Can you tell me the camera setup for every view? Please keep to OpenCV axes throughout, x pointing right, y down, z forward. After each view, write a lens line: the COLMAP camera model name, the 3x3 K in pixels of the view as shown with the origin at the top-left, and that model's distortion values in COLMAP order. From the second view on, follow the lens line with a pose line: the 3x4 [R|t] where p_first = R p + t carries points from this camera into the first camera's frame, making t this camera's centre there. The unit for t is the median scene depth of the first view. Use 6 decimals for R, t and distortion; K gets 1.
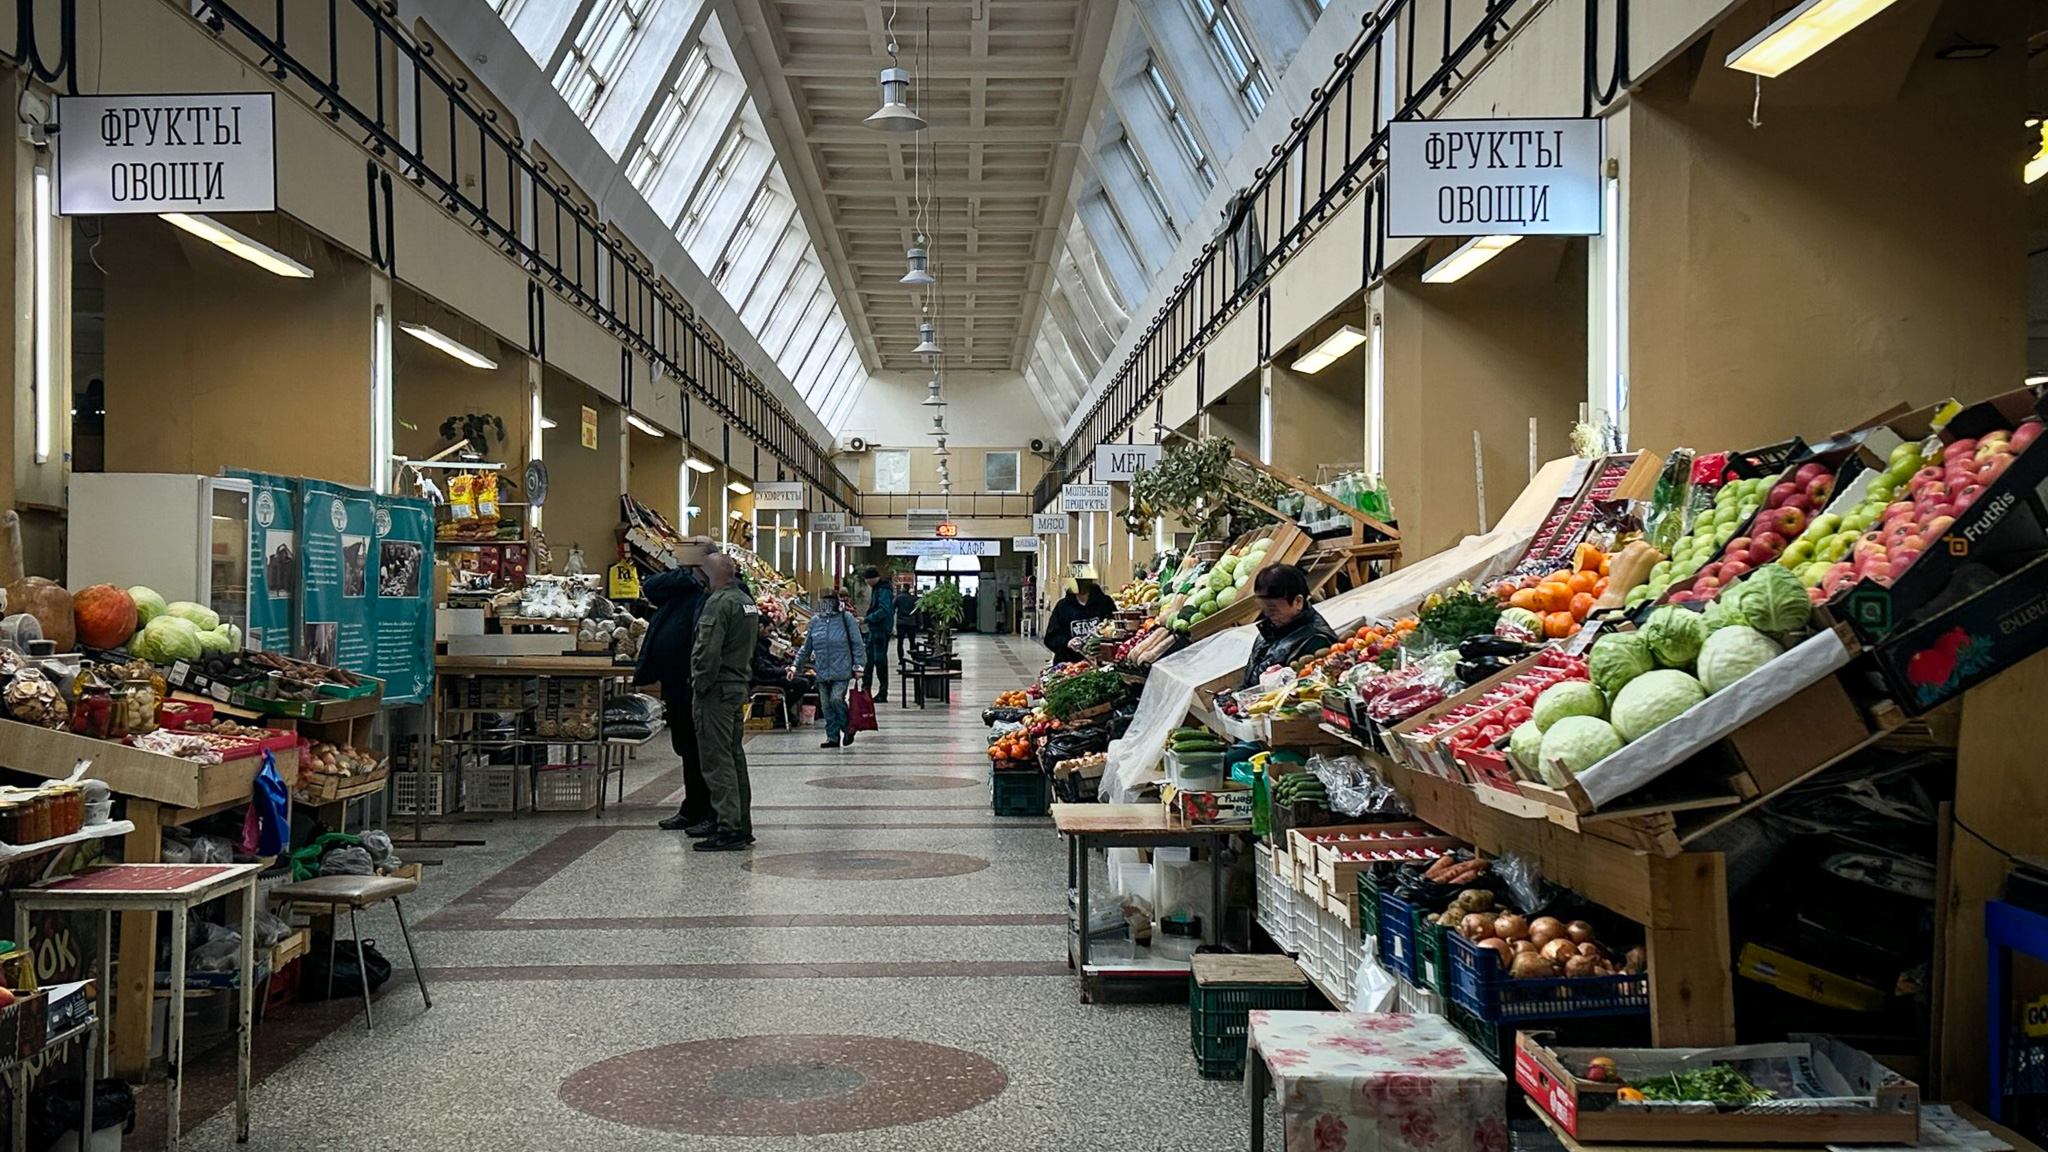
lens RADIAL K [[2184.2, 0, 1022.2], [0, 2184.2, 580.5], [0, 0, 1]] dist [0.029790, 0.000000]
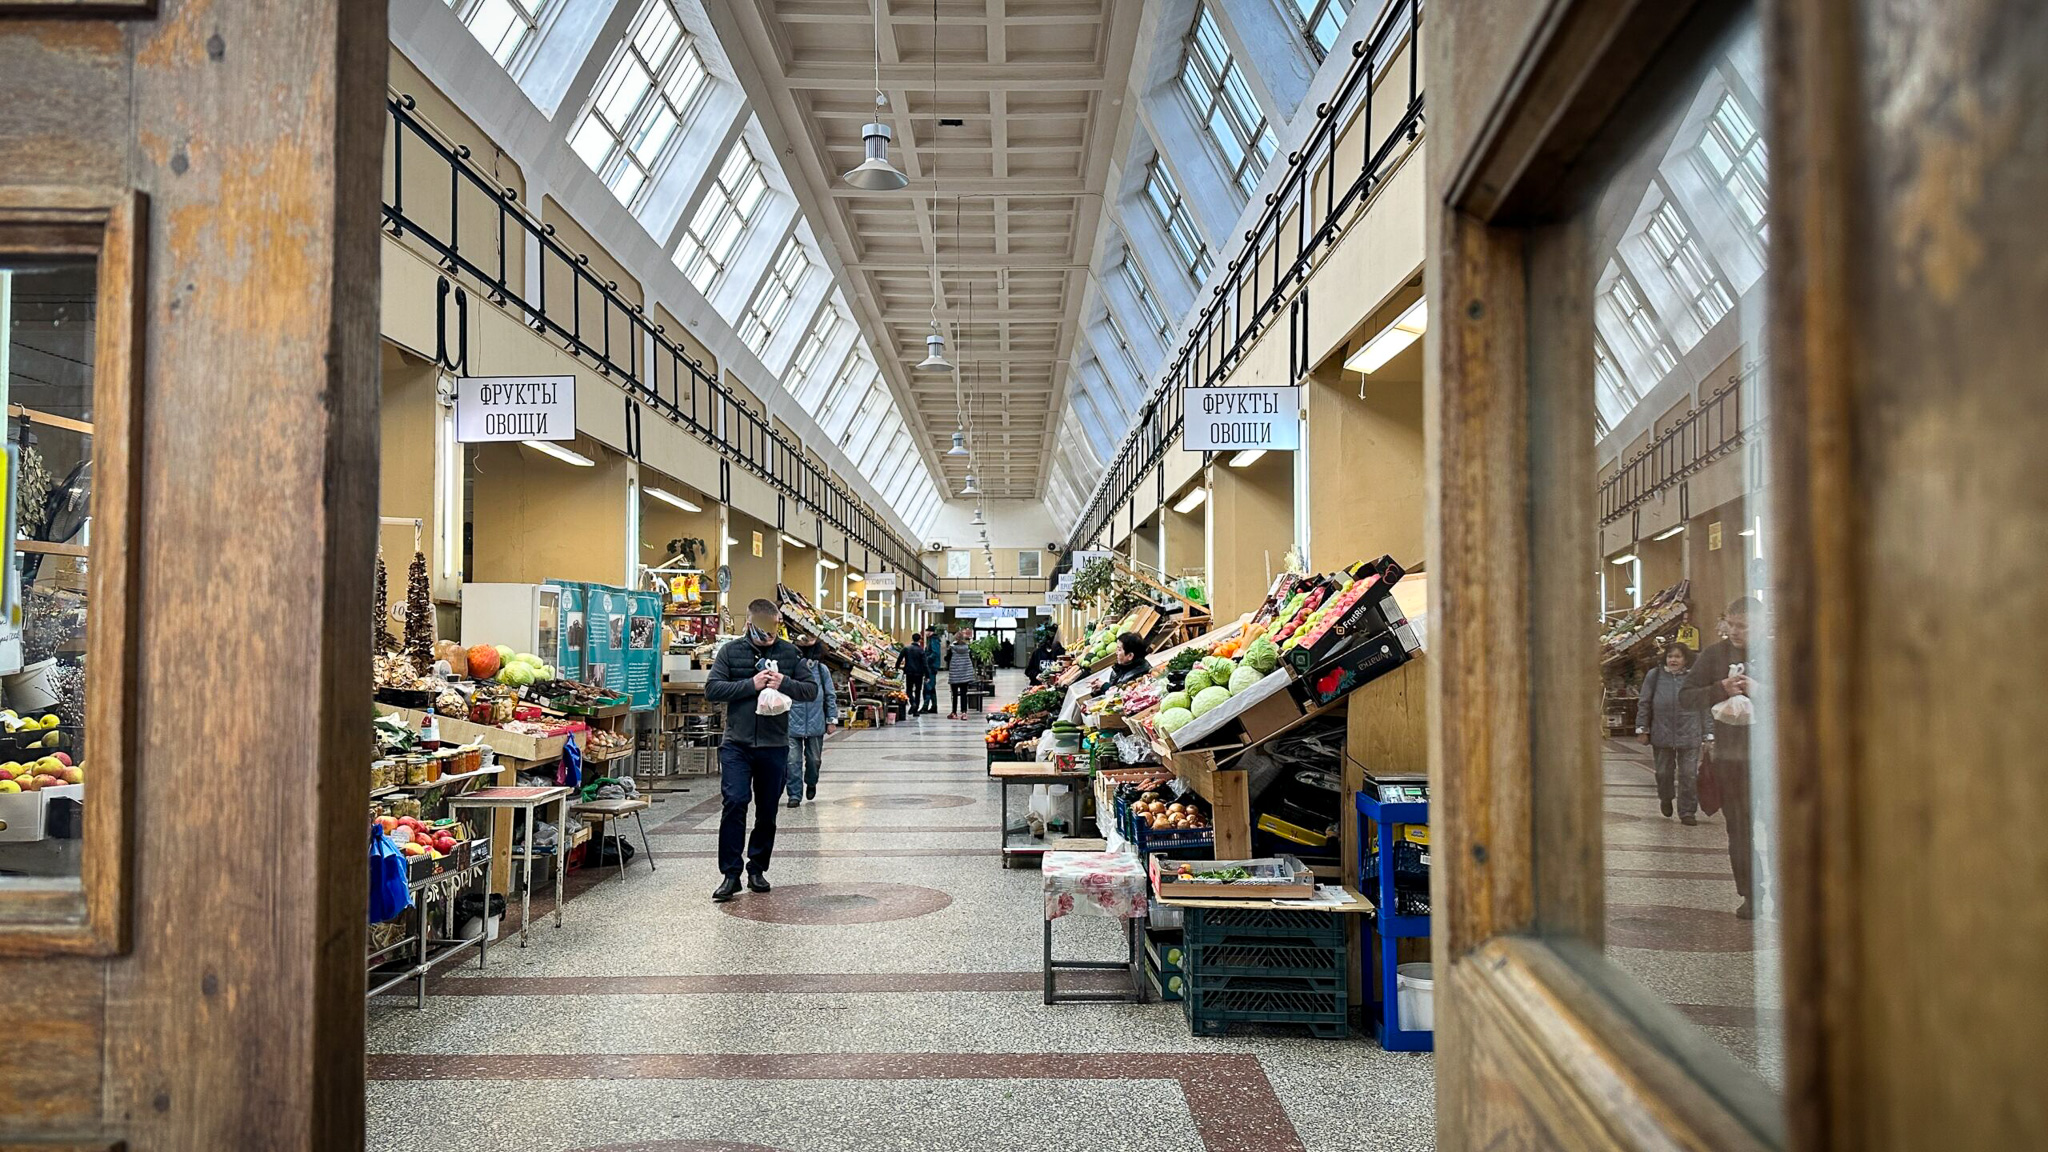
lens RADIAL K [[1405.9, 0, 1024.1], [0, 1405.9, 580.8], [0, 0, 1]] dist [0.047426, 0.004515]
pose [[0.999907, -0.002573, -0.013383, 0.047557], [0.002068, 0.999290, -0.037610, -0.004773], [0.013470, 0.037578, 0.999203, -0.161419]]
